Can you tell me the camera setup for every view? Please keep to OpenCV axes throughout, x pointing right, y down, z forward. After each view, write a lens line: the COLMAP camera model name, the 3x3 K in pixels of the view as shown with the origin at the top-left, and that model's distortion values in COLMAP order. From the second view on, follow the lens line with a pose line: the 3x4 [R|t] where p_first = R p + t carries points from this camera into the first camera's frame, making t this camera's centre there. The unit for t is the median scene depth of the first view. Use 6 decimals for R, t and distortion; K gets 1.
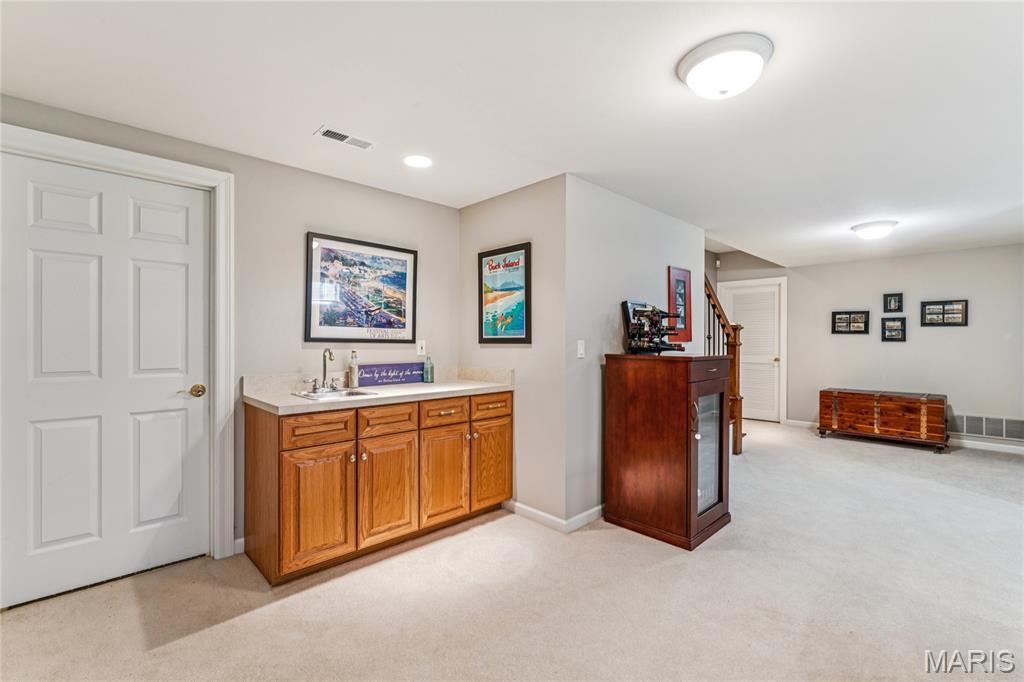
lens RADIAL K [[446.8, 0, 512.7], [0, 446.8, 340.2], [0, 0, 1]] dist [-0.002541, -0.001016]
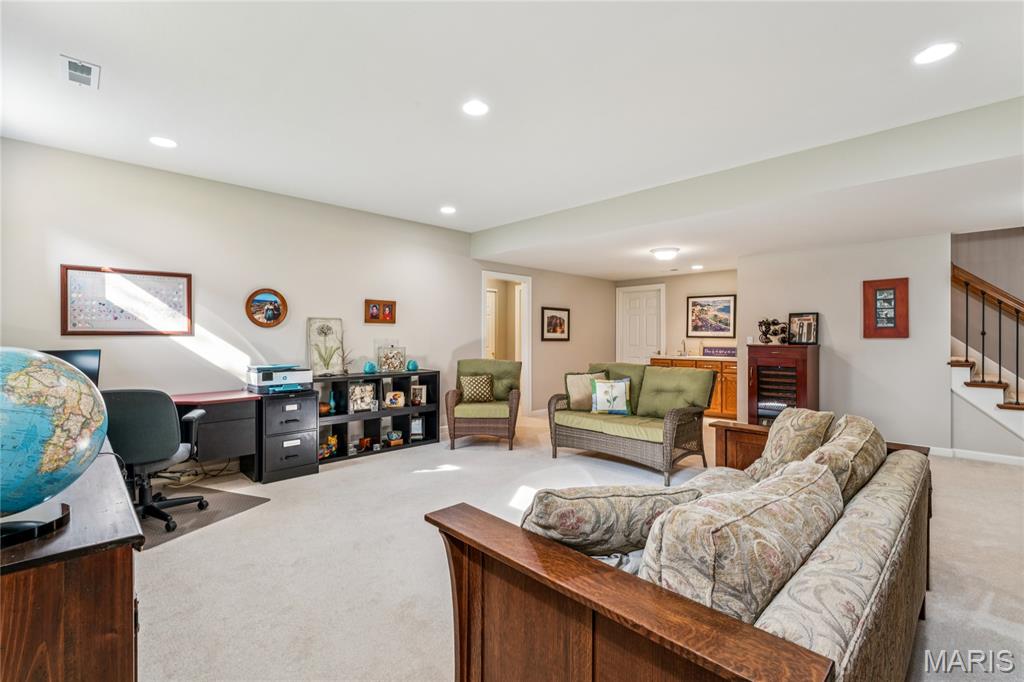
lens RADIAL K [[460.1, 0, 513.9], [0, 460.1, 335.9], [0, 0, 1]] dist [0.002341, 0.000413]
pose [[0.000732, 0.001291, -0.999999, 2.094902], [-0.001297, 0.999998, 0.001290, -0.006450], [0.999999, 0.001296, 0.000733, -0.047062]]
